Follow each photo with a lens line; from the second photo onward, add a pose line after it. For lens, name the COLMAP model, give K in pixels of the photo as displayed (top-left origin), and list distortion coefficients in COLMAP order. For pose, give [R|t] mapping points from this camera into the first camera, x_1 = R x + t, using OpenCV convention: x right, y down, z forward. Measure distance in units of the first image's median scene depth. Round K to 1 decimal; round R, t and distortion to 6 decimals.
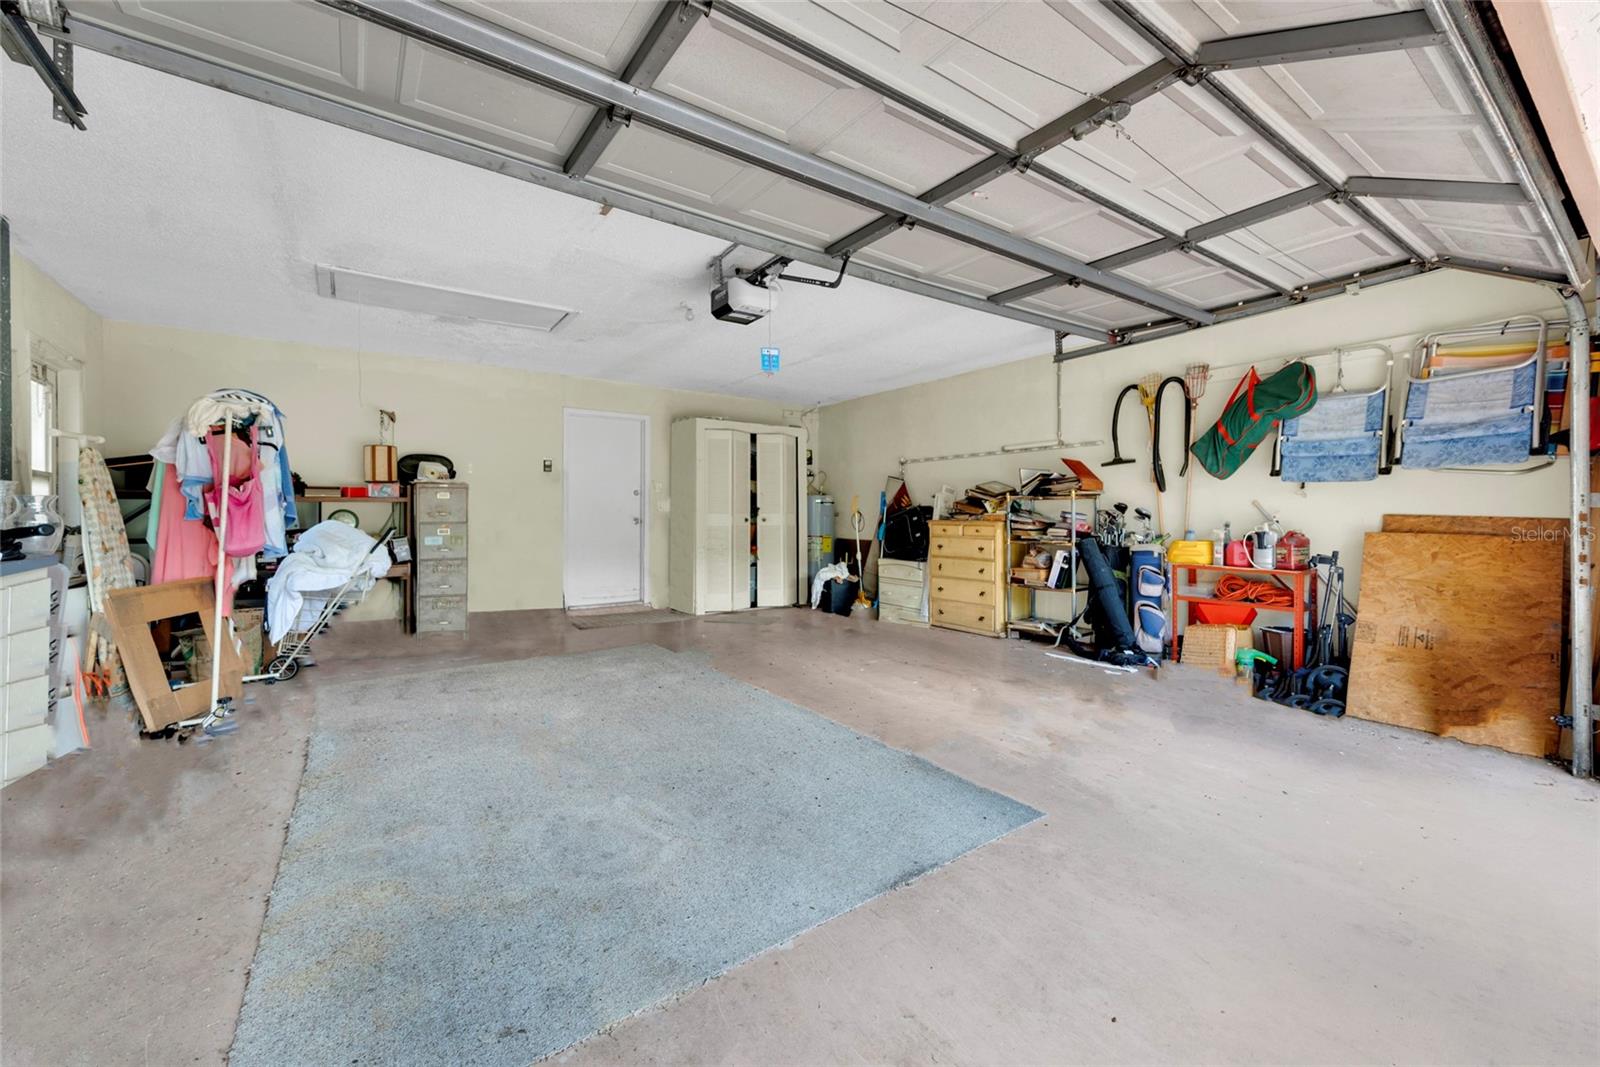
lens RADIAL K [[641.6, 0, 803.4], [0, 641.6, 516.3], [0, 0, 1]] dist [-0.000458, 0.000300]
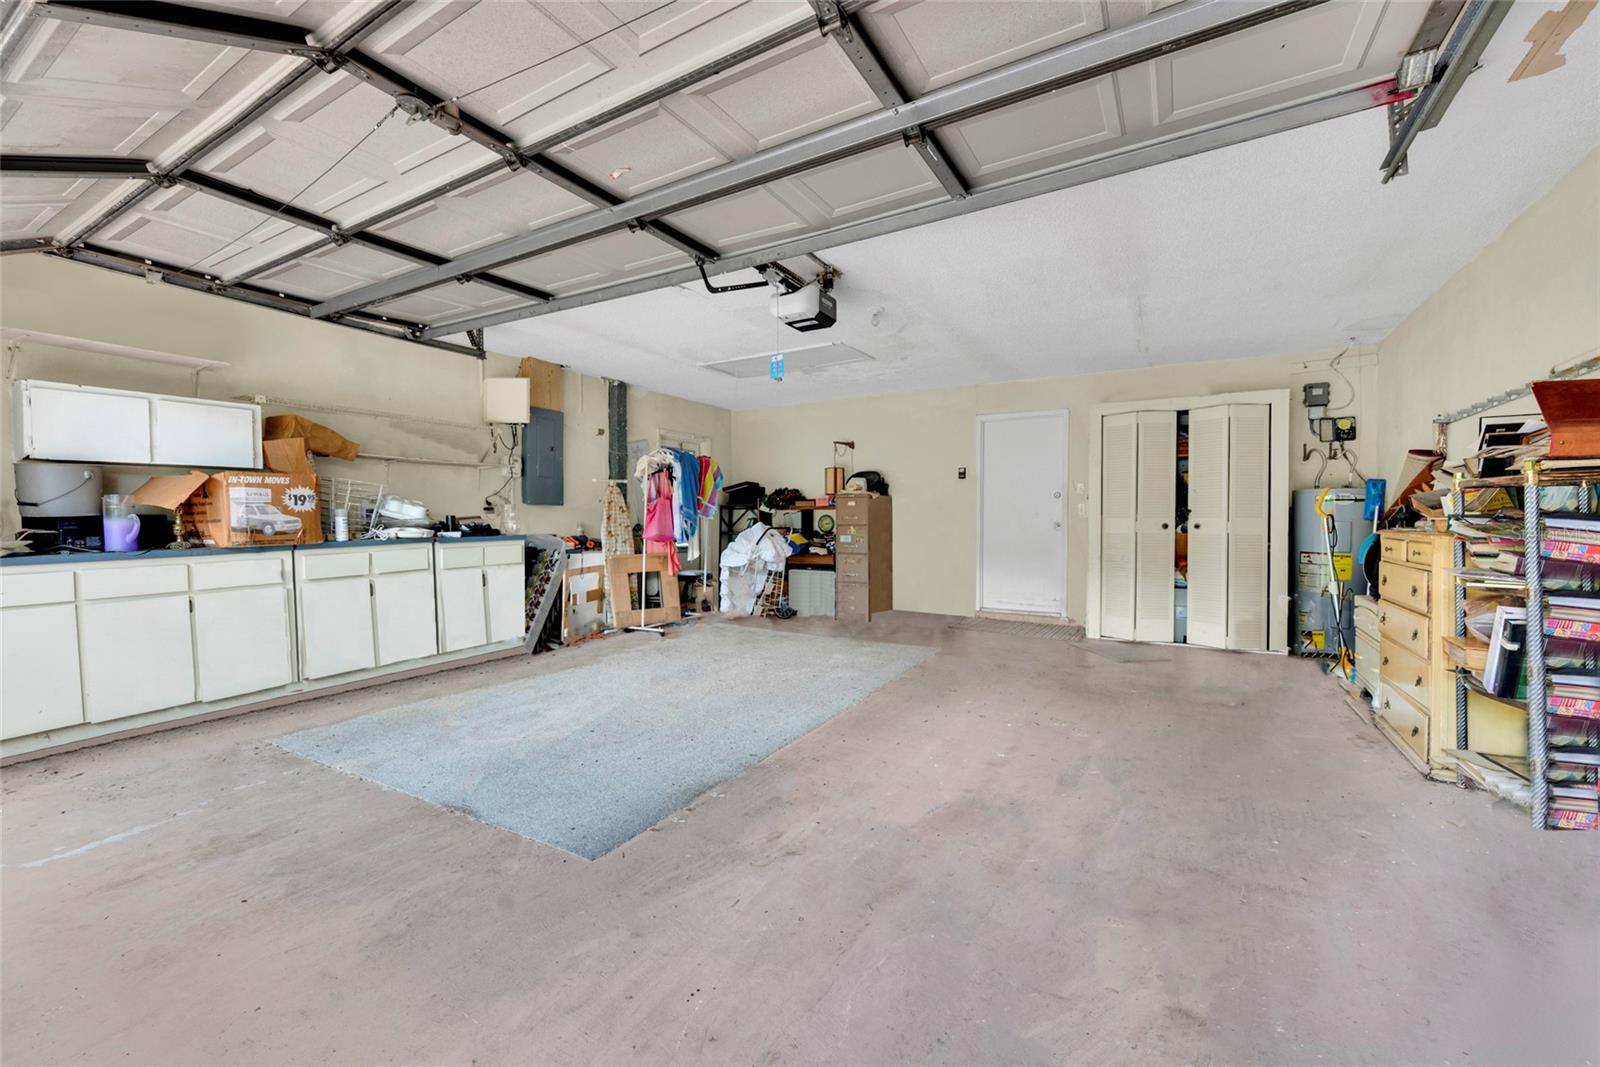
lens RADIAL K [[641.6, 0, 803.4], [0, 641.6, 516.3], [0, 0, 1]] dist [-0.000458, 0.000300]
pose [[0.409356, -0.004600, -0.912363, 0.932080], [-0.004109, 0.999968, -0.006885, 0.002555], [0.912365, 0.006567, 0.409324, 0.651897]]
